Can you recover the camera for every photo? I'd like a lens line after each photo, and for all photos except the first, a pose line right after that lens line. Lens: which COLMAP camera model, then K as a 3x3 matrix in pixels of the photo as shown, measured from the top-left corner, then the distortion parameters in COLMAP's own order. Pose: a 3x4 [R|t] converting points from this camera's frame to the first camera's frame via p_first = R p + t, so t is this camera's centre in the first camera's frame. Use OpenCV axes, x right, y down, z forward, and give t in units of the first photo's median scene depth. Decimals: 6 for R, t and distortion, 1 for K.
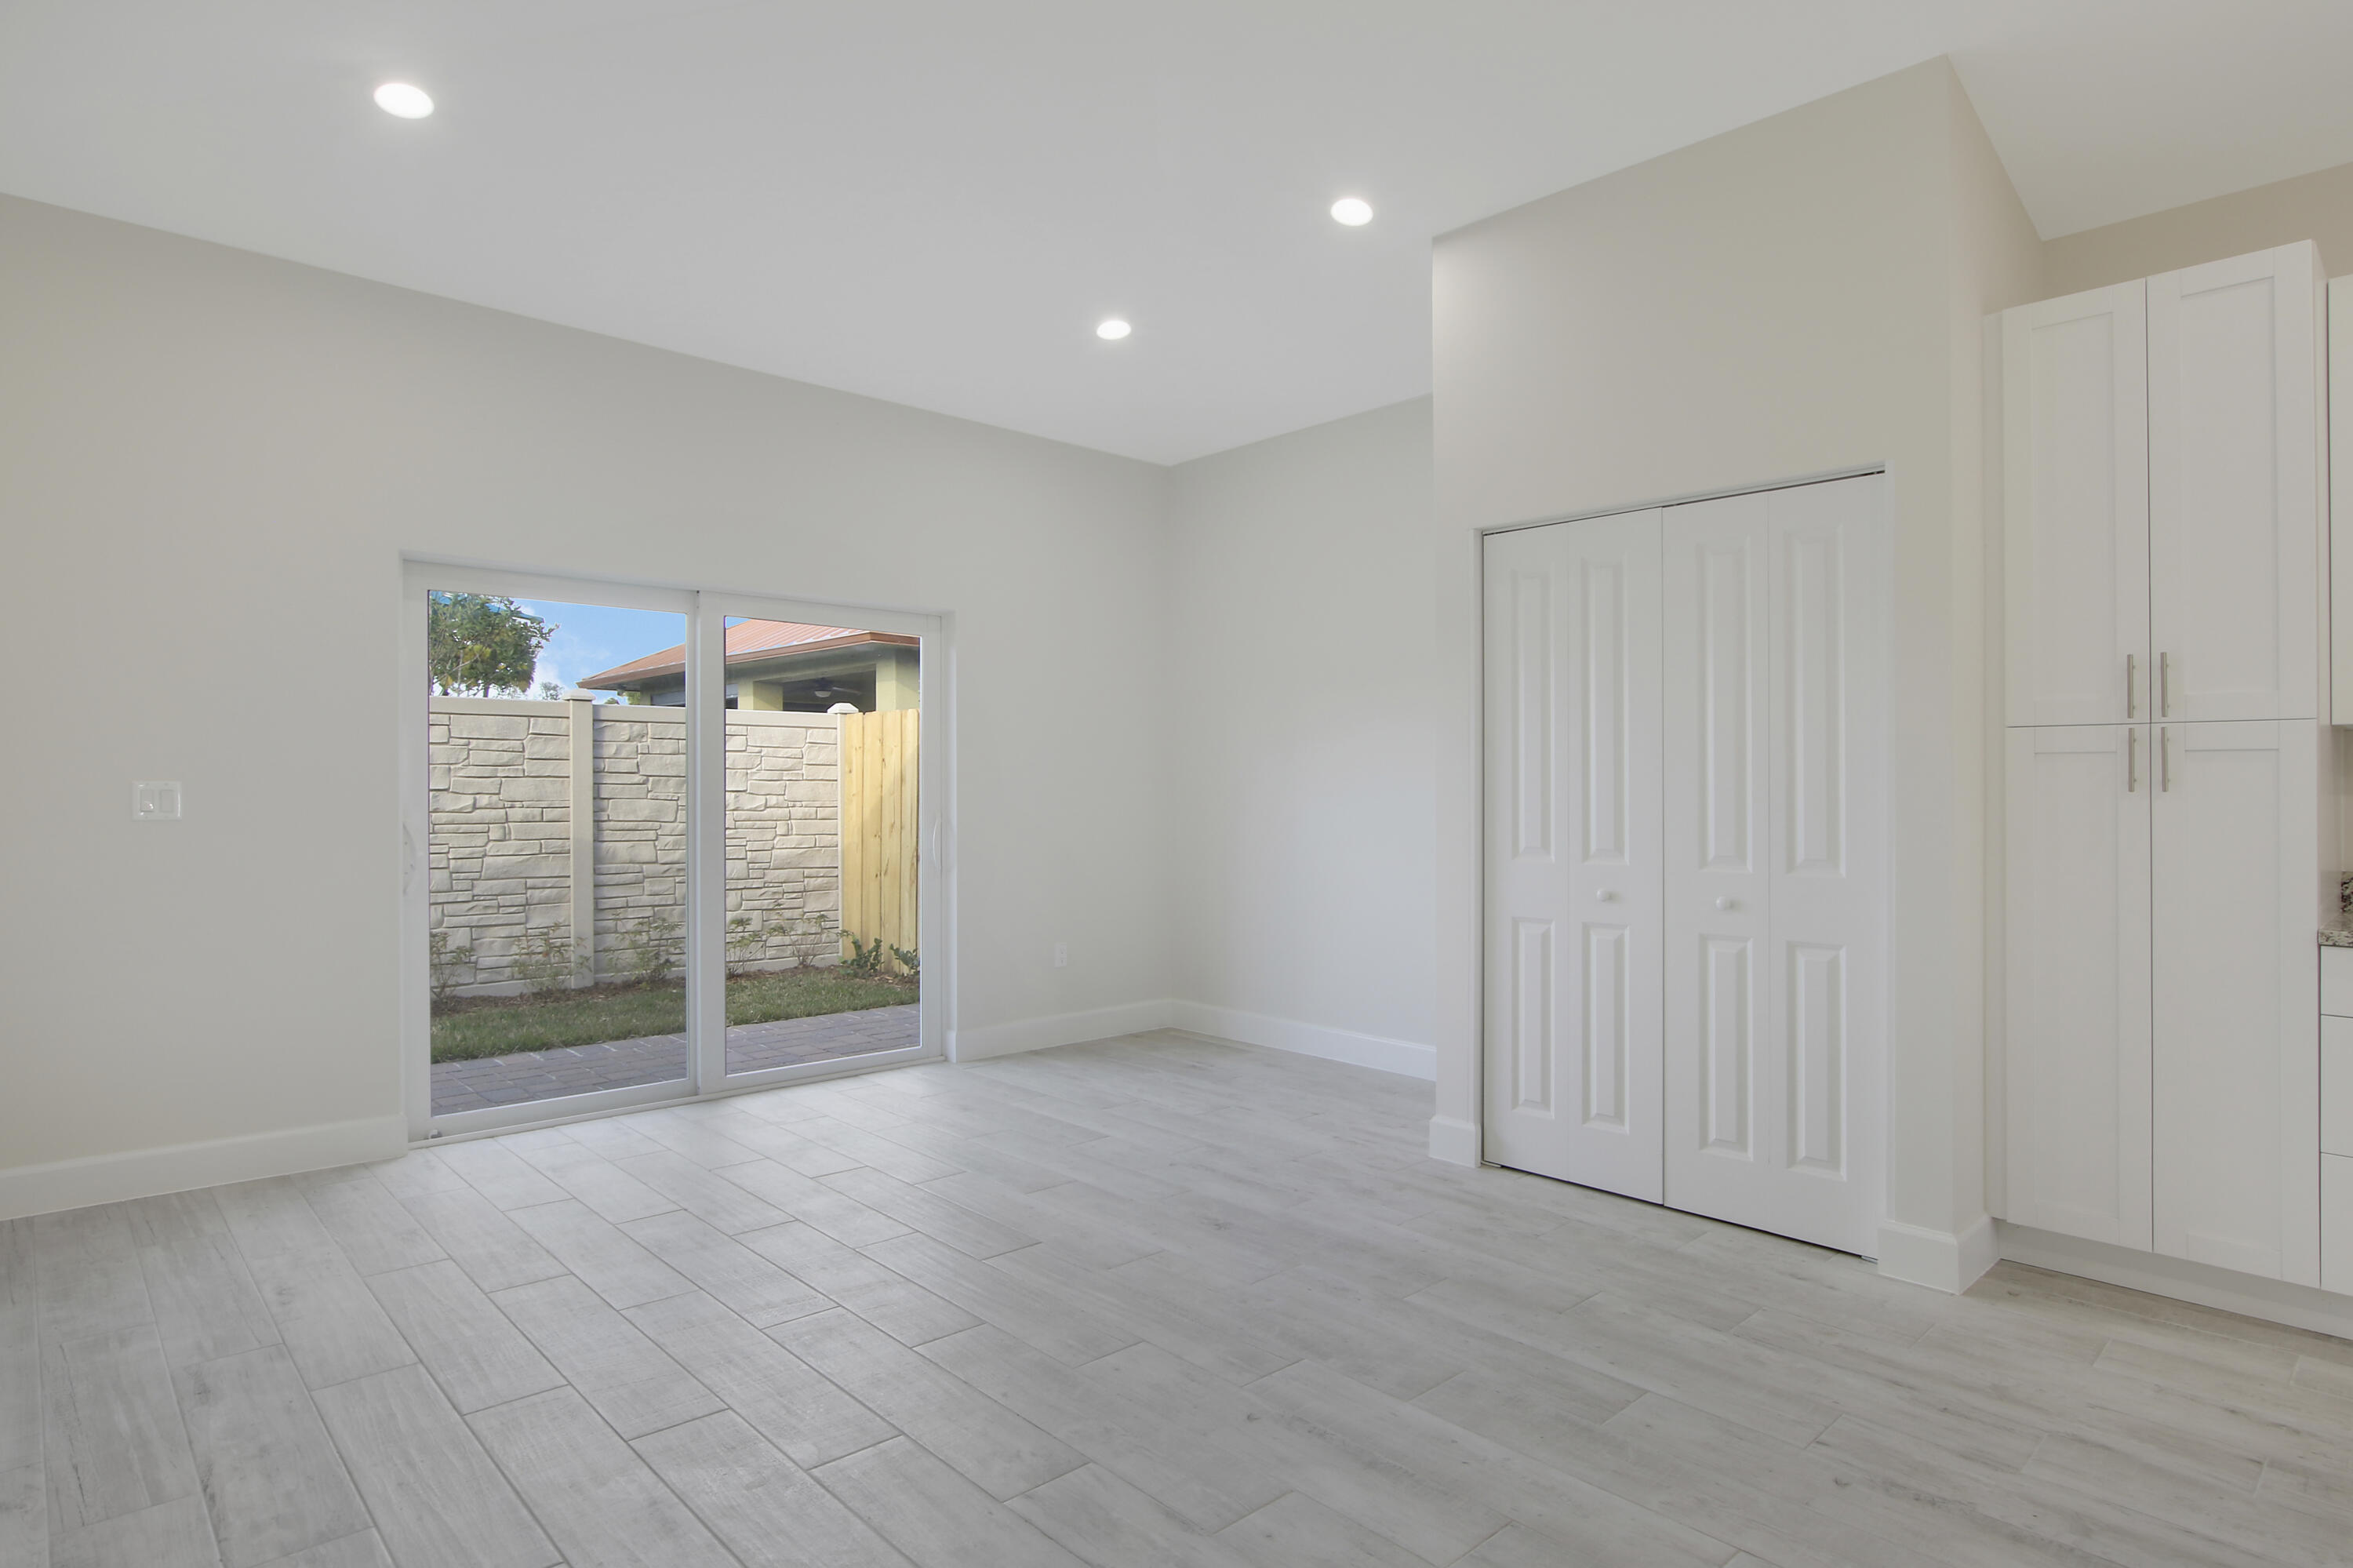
lens RADIAL K [[1283.5, 0, 1176.5], [0, 1283.5, 784.0], [0, 0, 1]] dist [-0.019004, 0.000693]
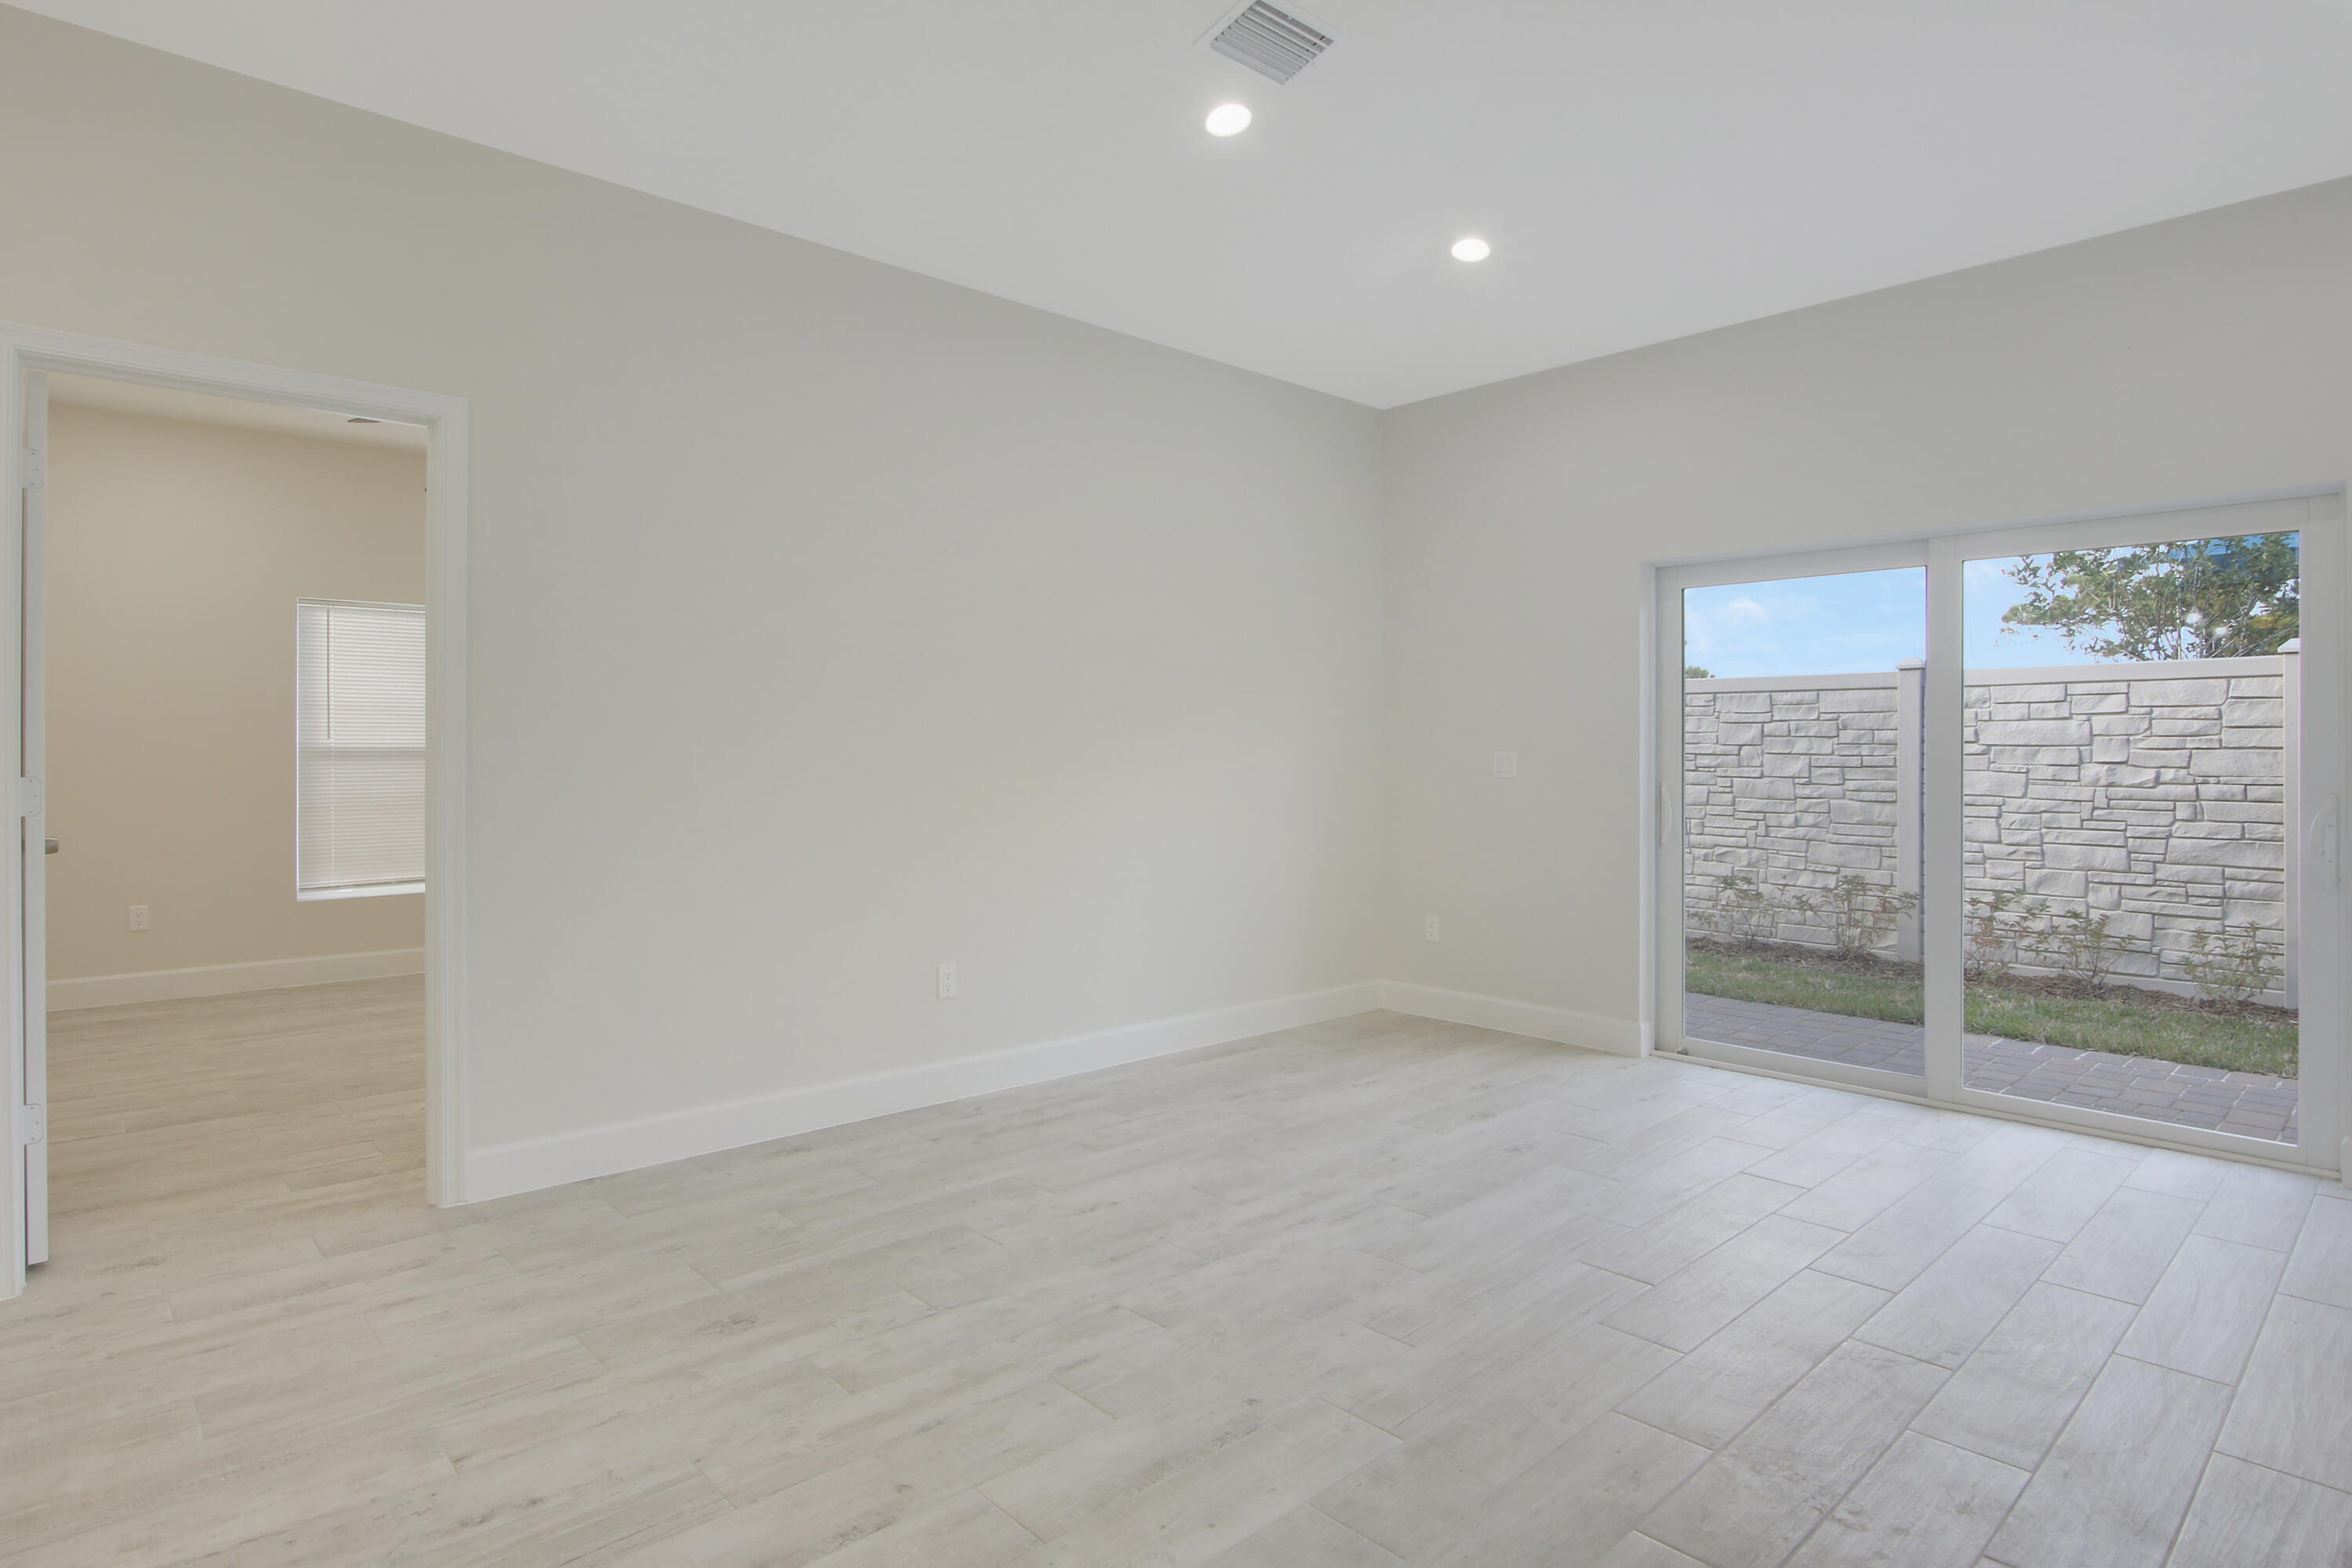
lens RADIAL K [[1246.0, 0, 1176.0], [0, 1246.0, 784.0], [0, 0, 1]] dist [-0.022611, -0.001506]
pose [[-0.000814, 0.019314, -0.999813, 0.324405], [-0.001461, 0.999812, 0.019316, 0.003724], [0.999999, 0.001476, -0.000785, 0.310066]]
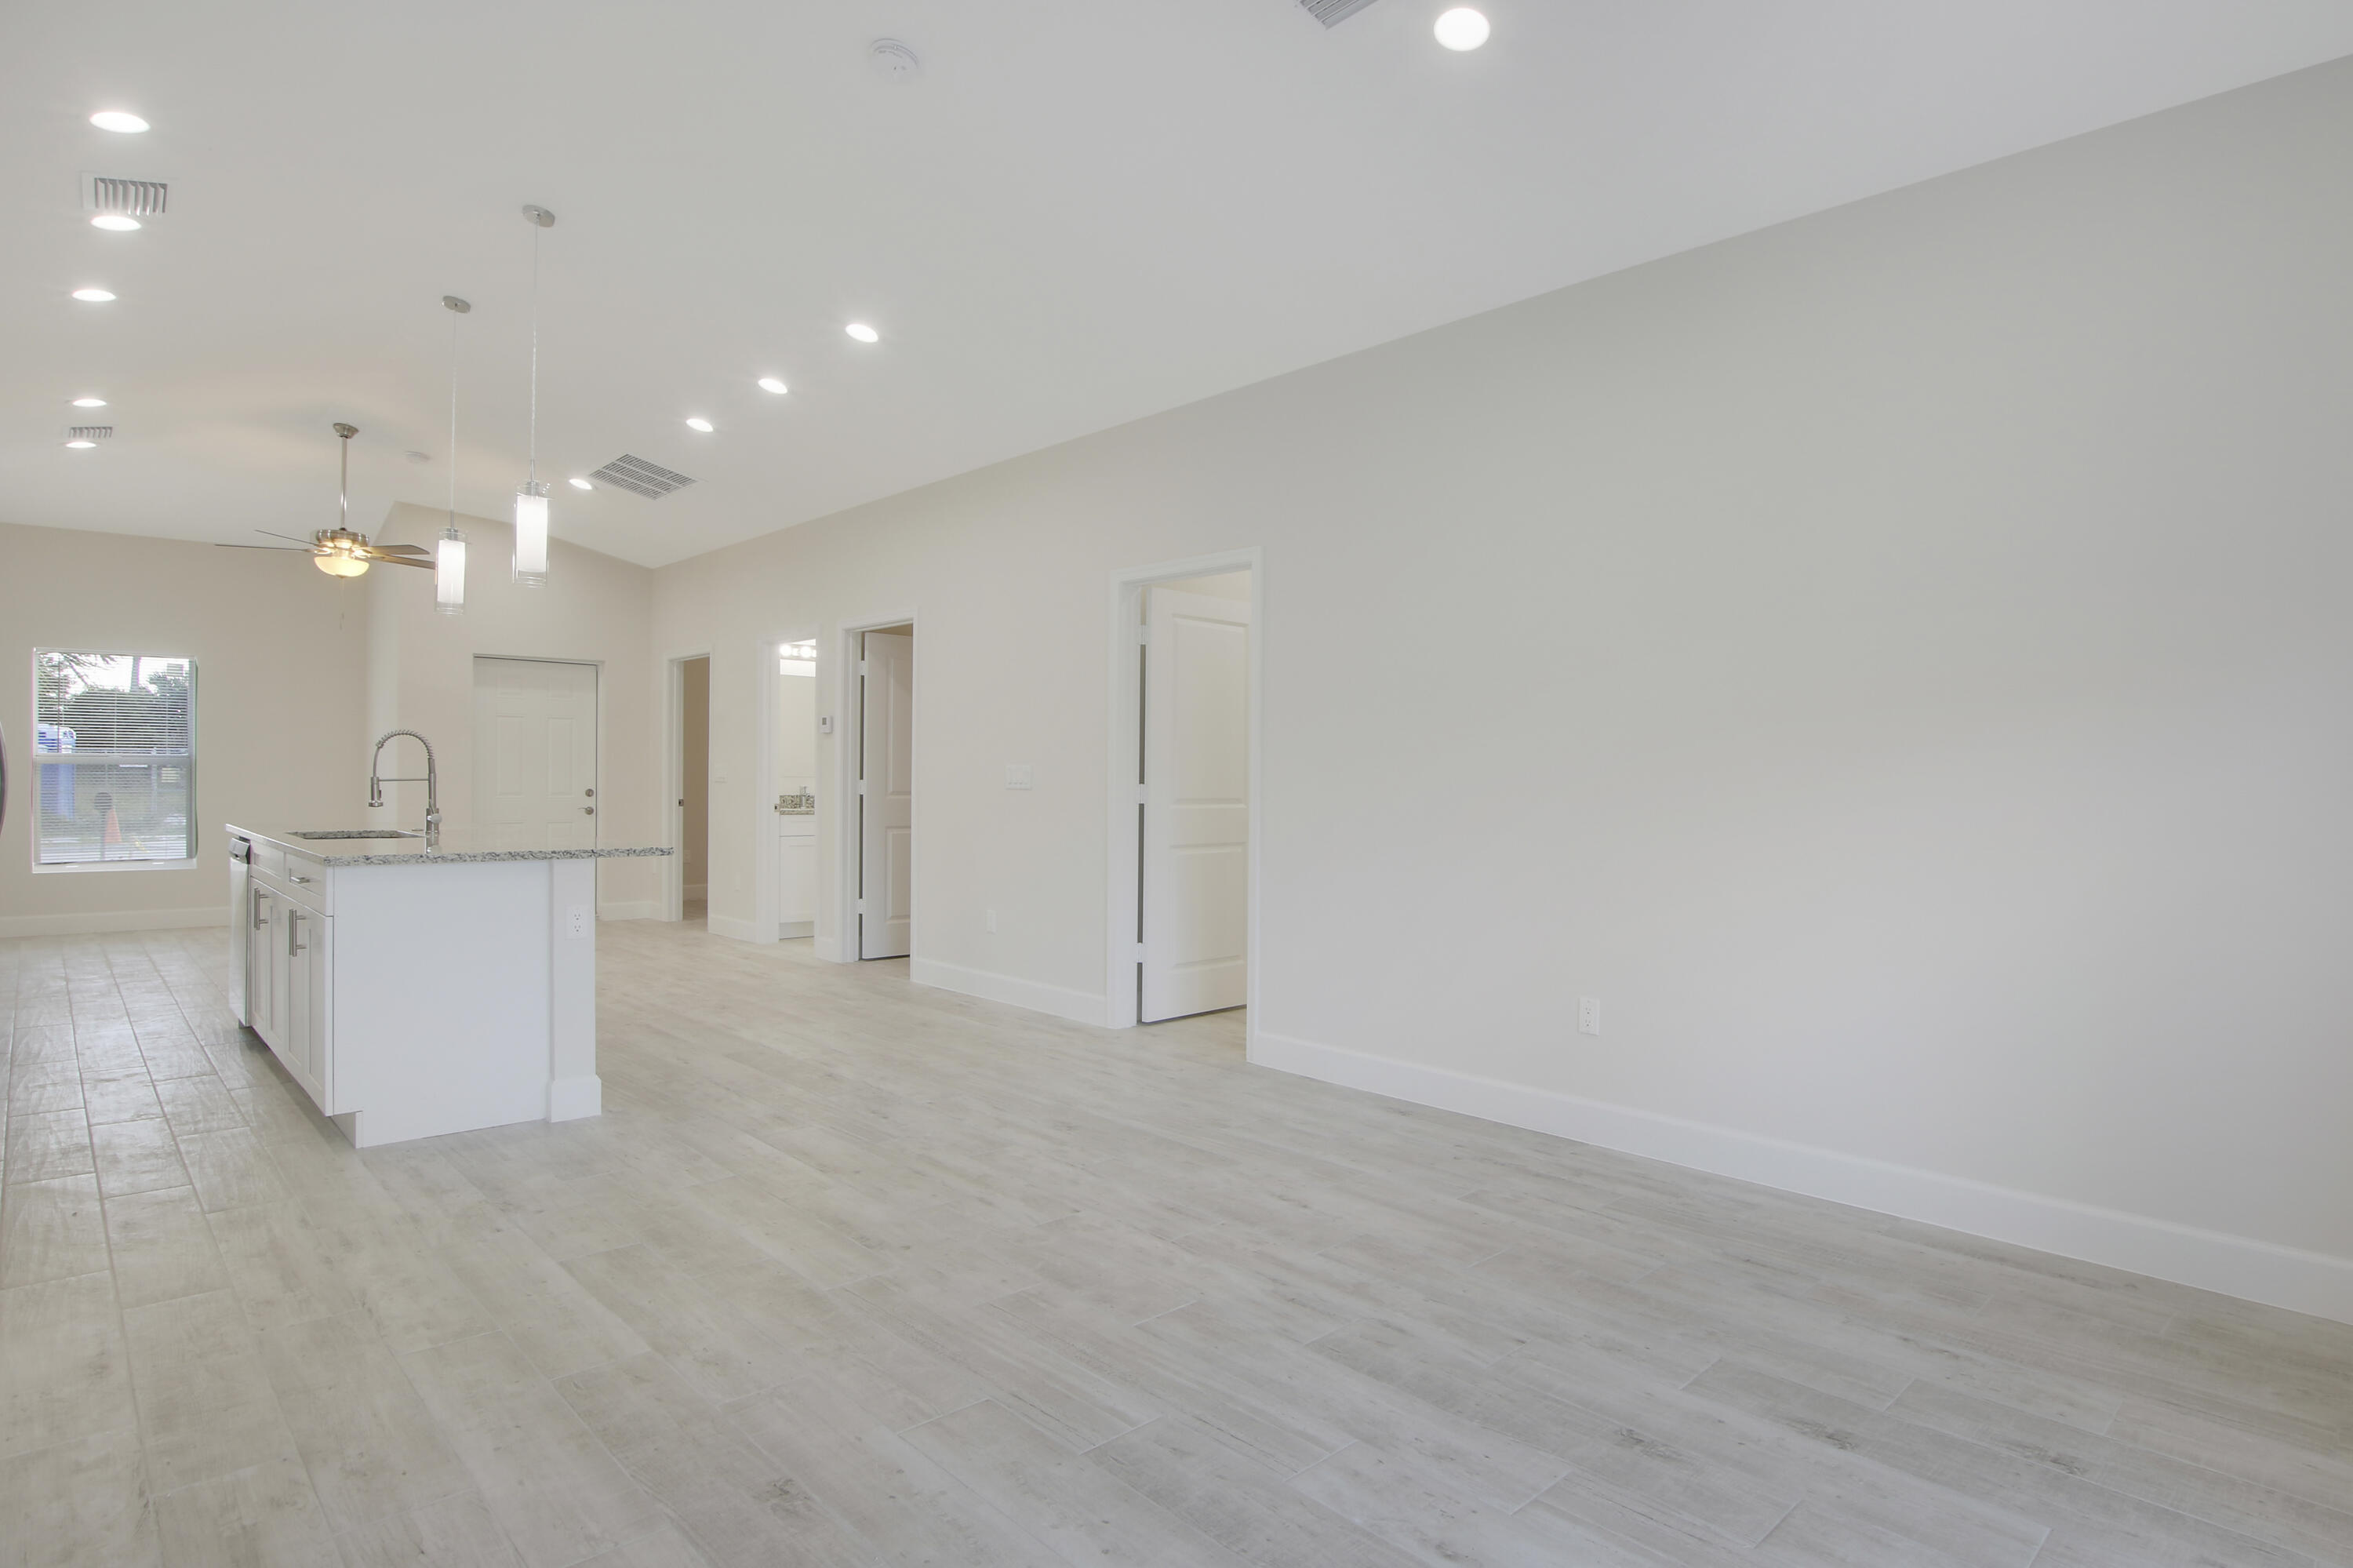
lens RADIAL K [[1213.7, 0, 1215.5], [0, 1213.7, 771.6], [0, 0, 1]] dist [-0.024088, 0.001028]
pose [[-0.999093, -0.021385, -0.036829, -0.065071], [-0.021000, 0.999721, -0.010825, 0.007477], [0.037051, -0.010042, -0.999263, 0.735022]]
